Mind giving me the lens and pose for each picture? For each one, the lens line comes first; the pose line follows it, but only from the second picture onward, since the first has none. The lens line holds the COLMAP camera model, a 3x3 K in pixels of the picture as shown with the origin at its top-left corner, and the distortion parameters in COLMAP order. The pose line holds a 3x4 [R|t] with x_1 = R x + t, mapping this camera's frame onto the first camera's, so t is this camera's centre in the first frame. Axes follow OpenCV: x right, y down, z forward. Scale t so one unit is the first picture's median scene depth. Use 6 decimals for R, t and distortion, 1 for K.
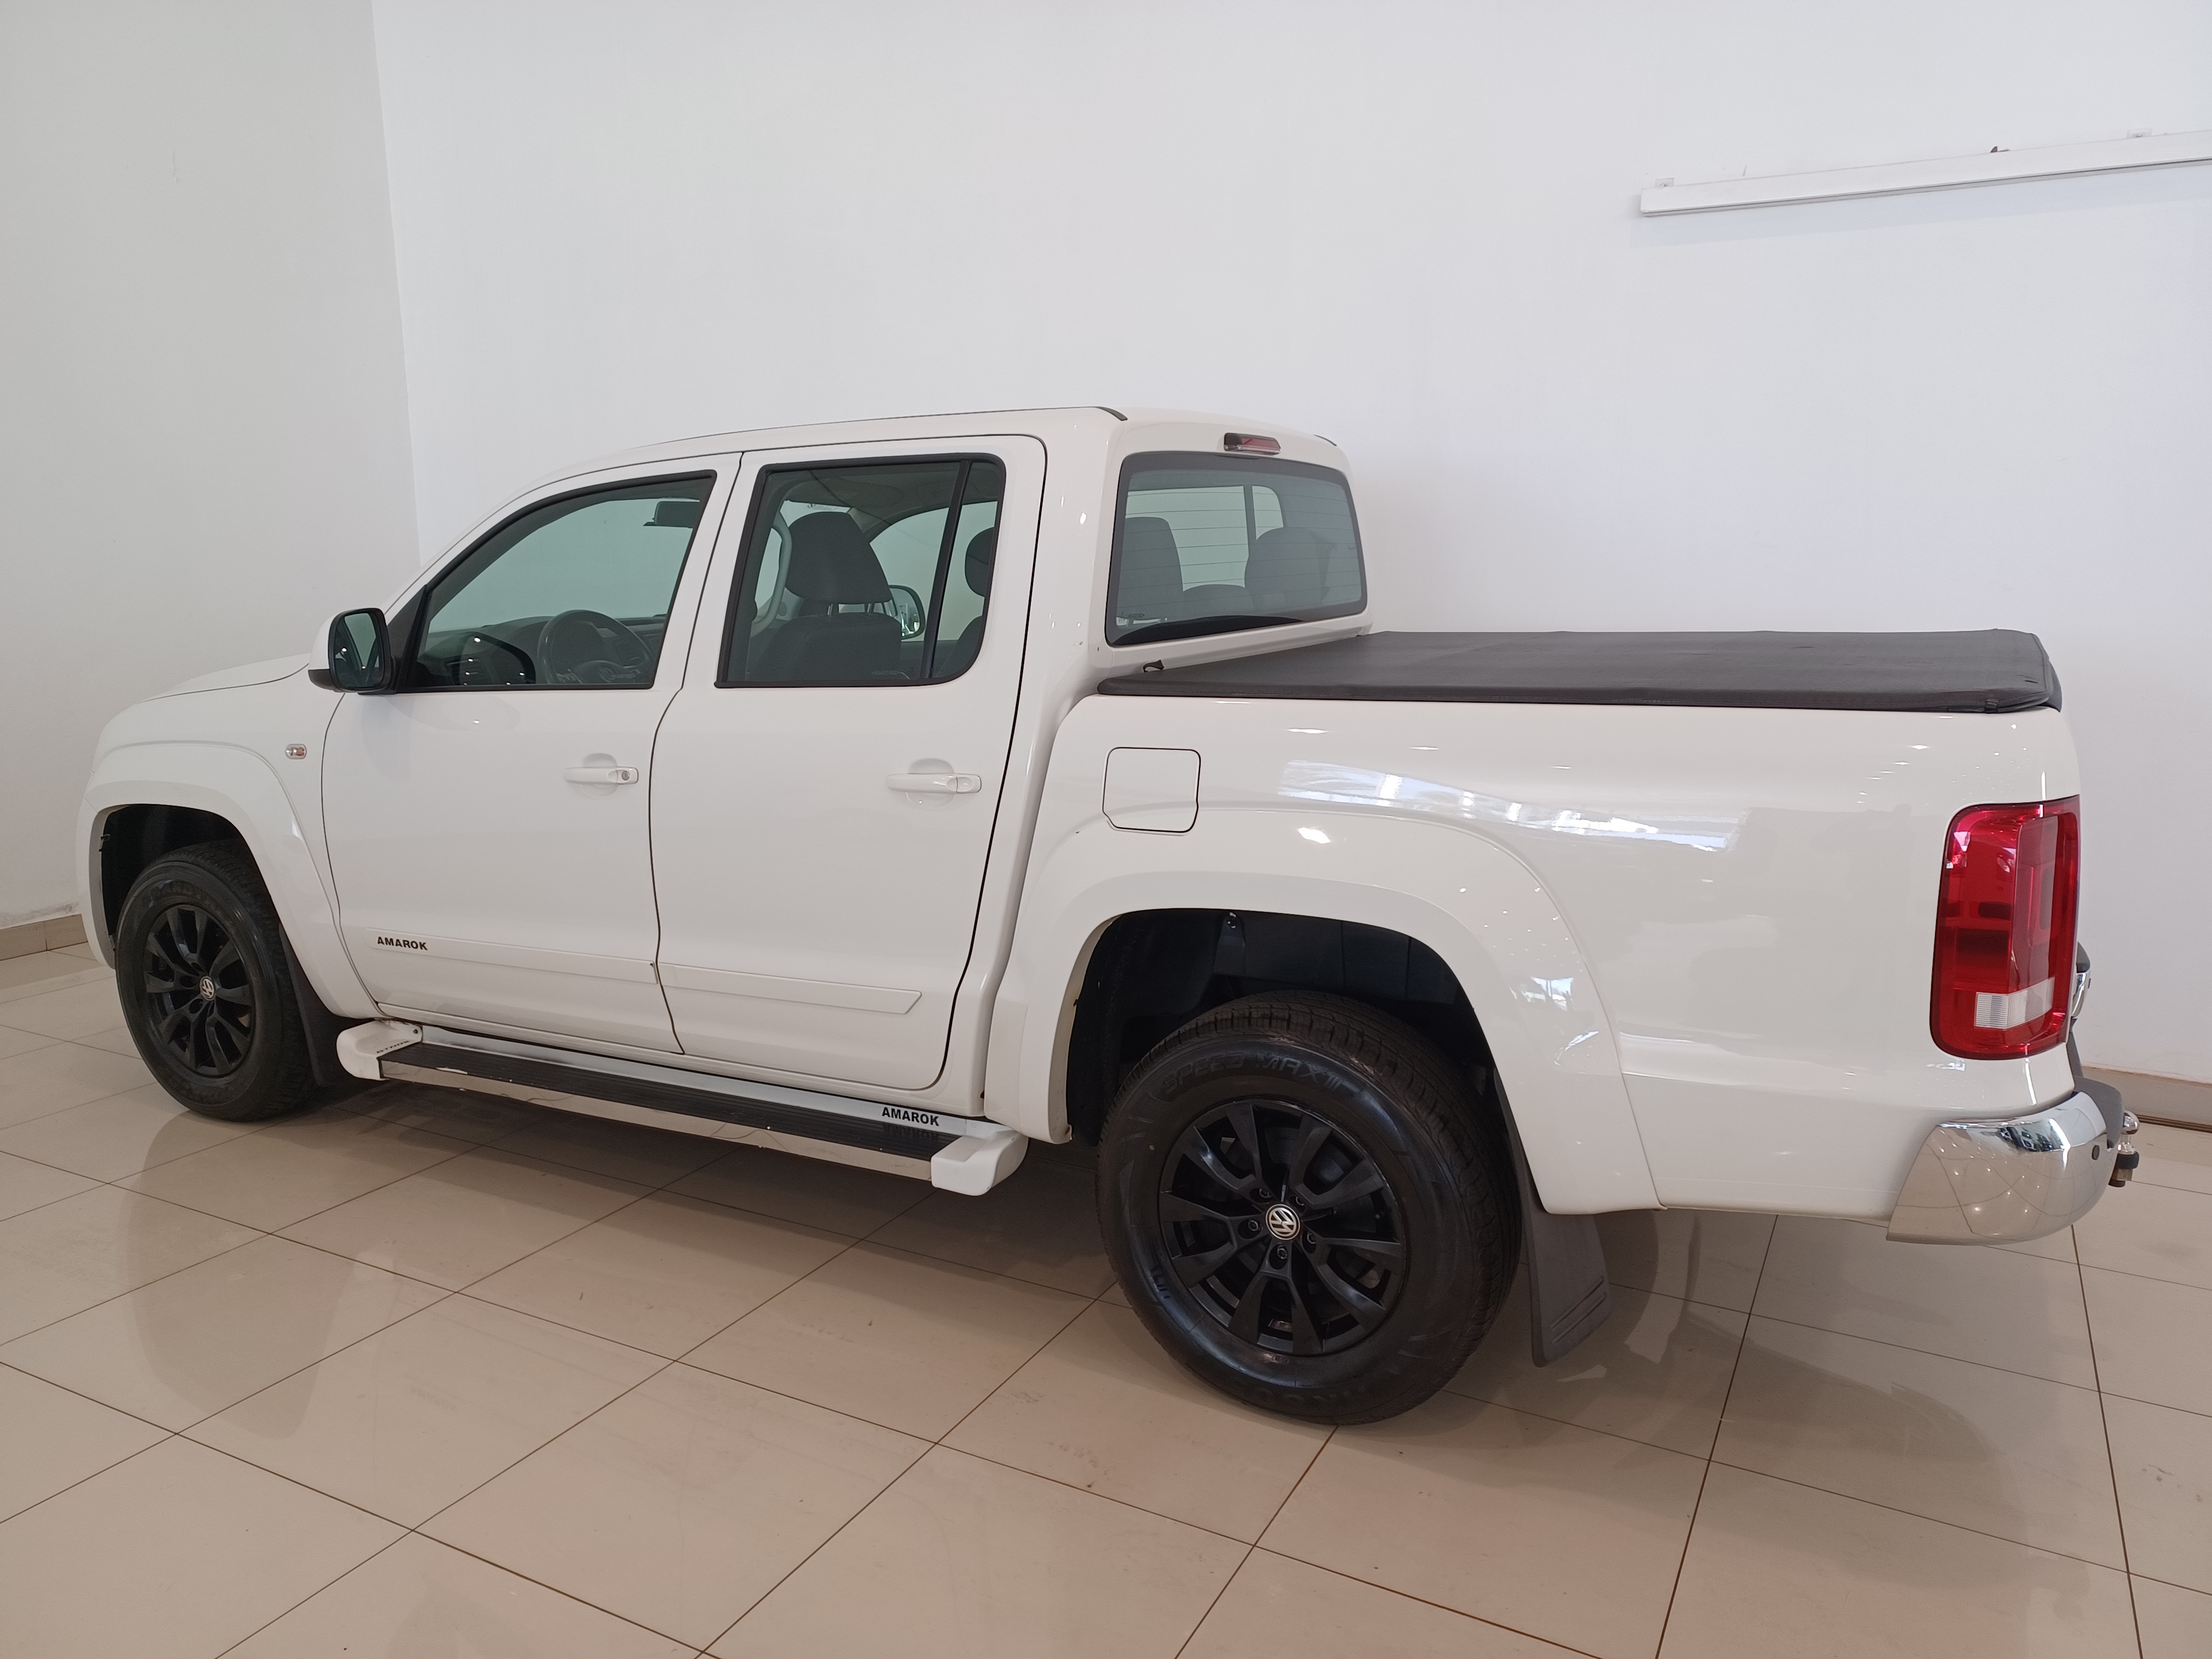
lens RADIAL K [[1580.0, 0, 1106.0], [0, 1580.0, 829.5], [0, 0, 1]] dist [0.062418, -0.000523]
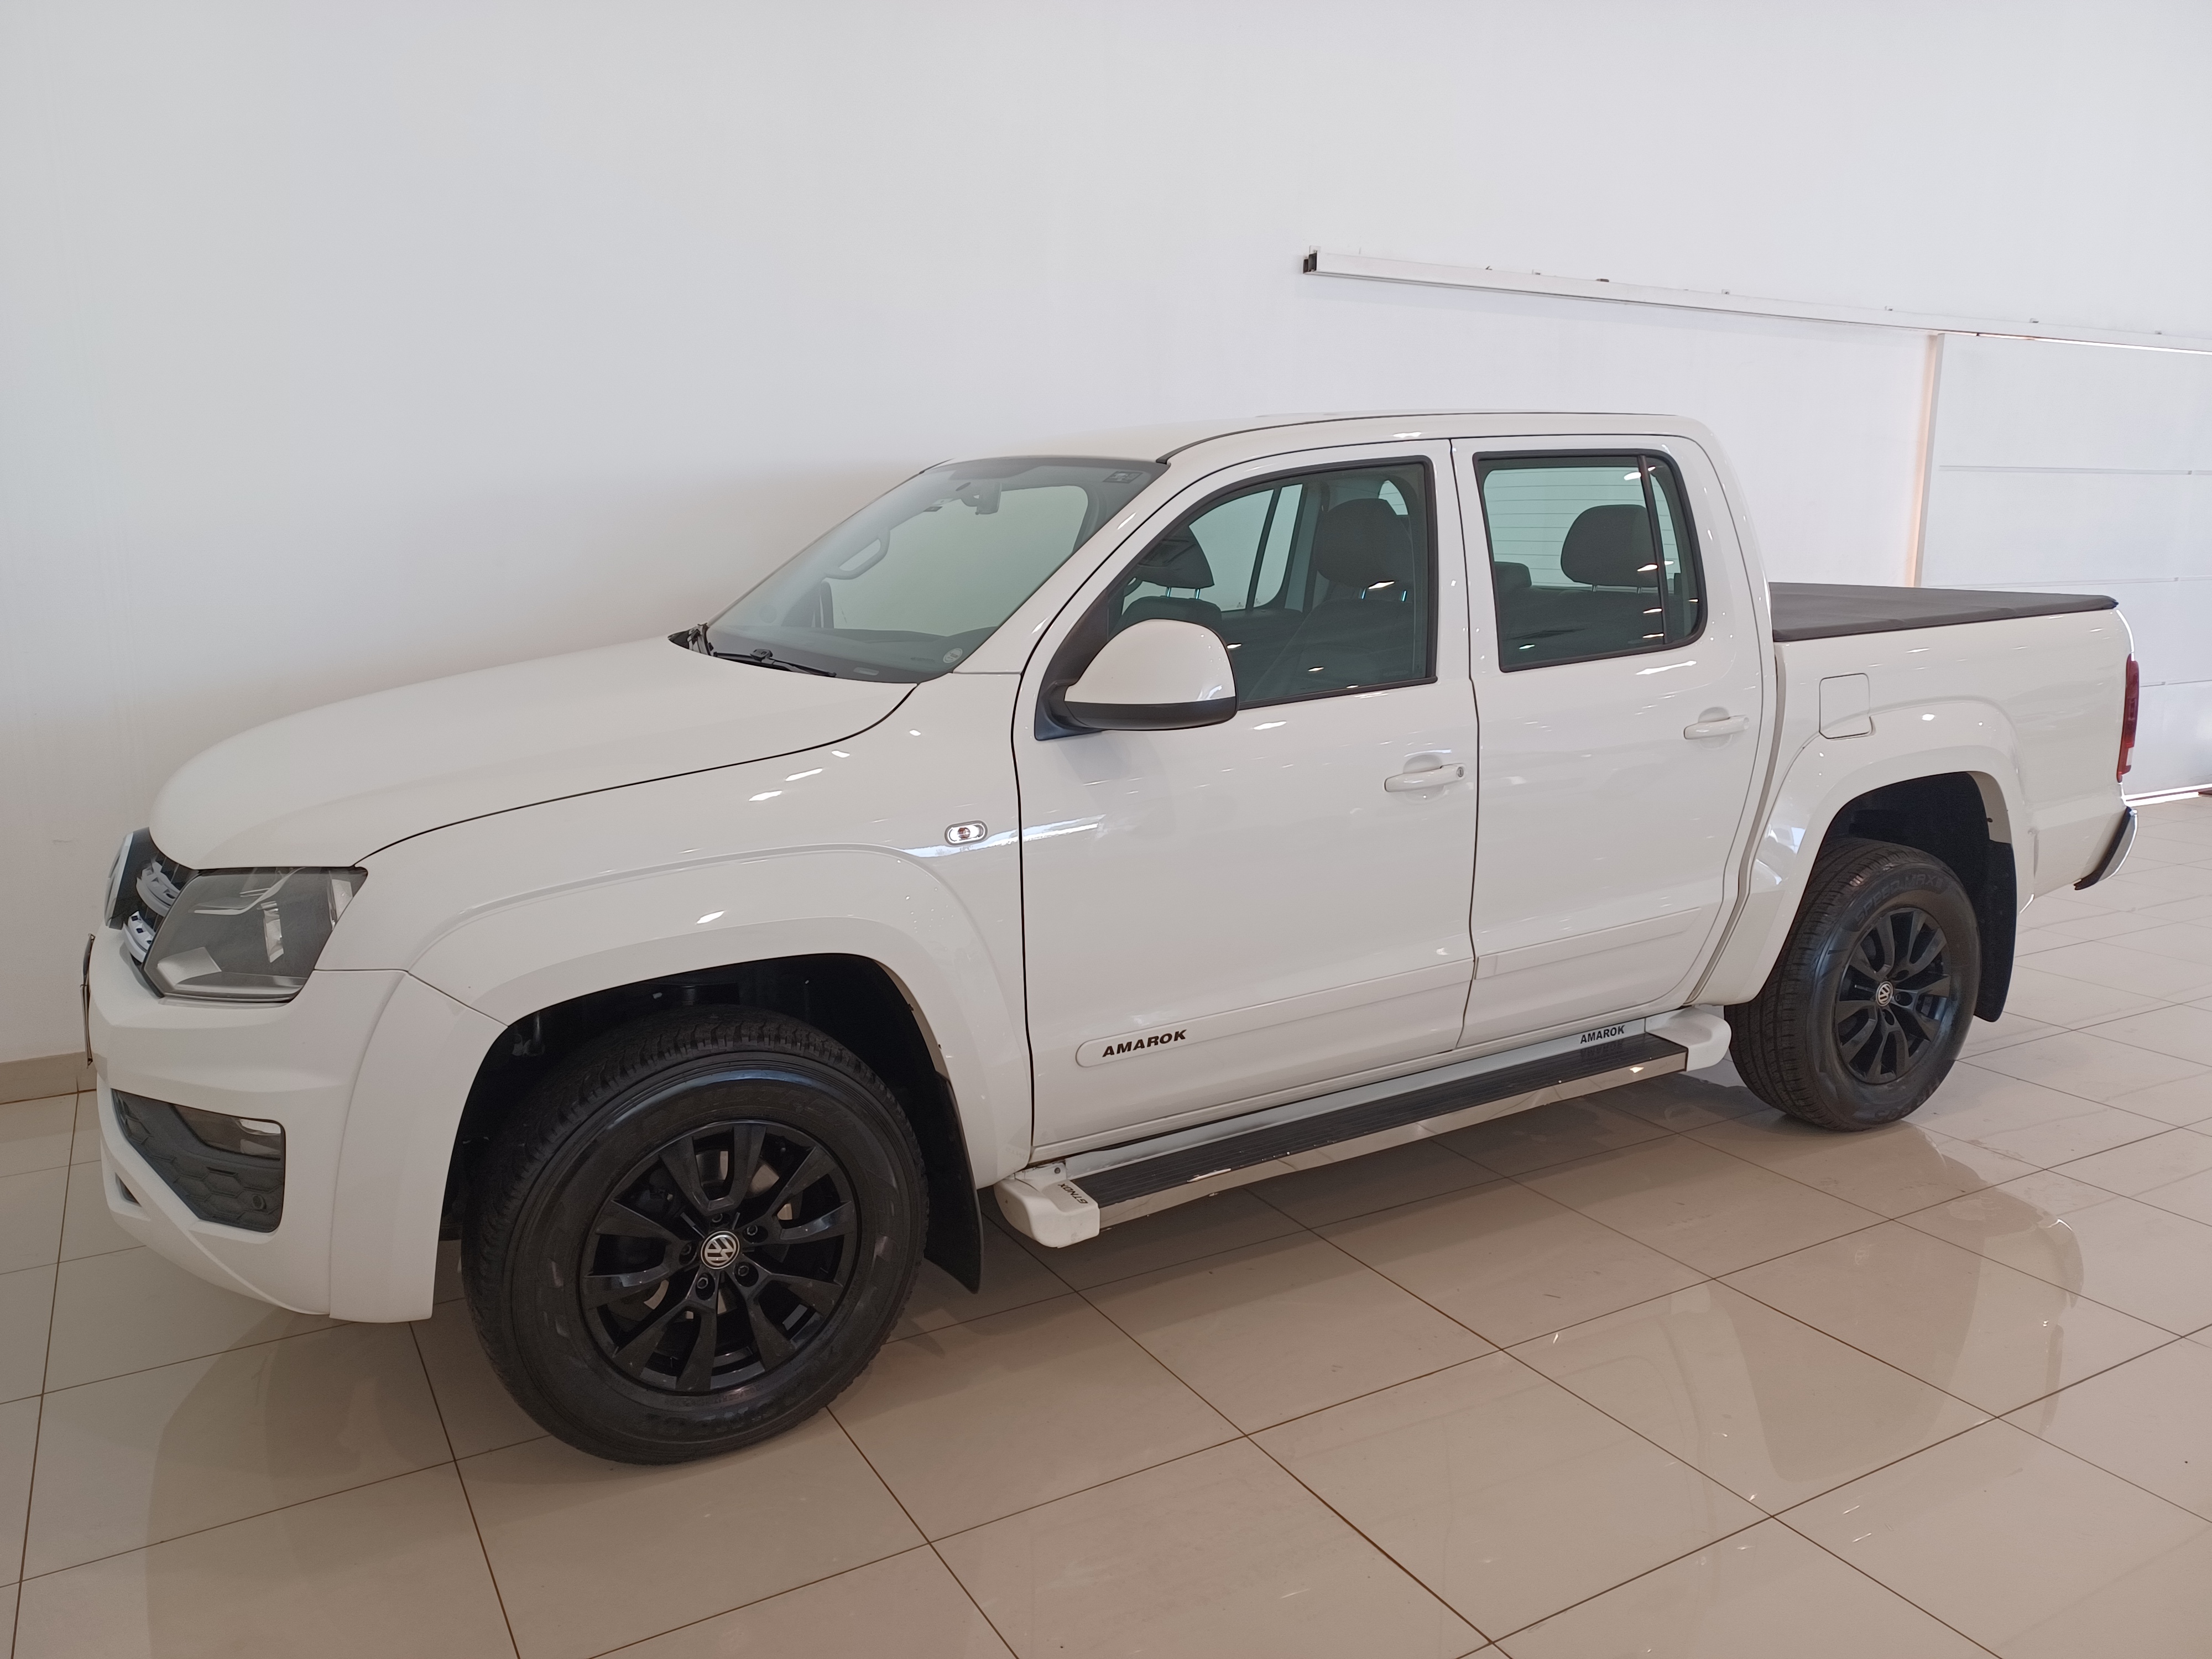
lens RADIAL K [[1580.0, 0, 1106.0], [0, 1580.0, 829.5], [0, 0, 1]] dist [0.062418, -0.000523]
pose [[0.517172, -0.157841, 0.841201, -1.195797], [0.147857, 0.984547, 0.093836, -0.118729], [-0.843014, 0.075848, 0.532518, 0.653580]]
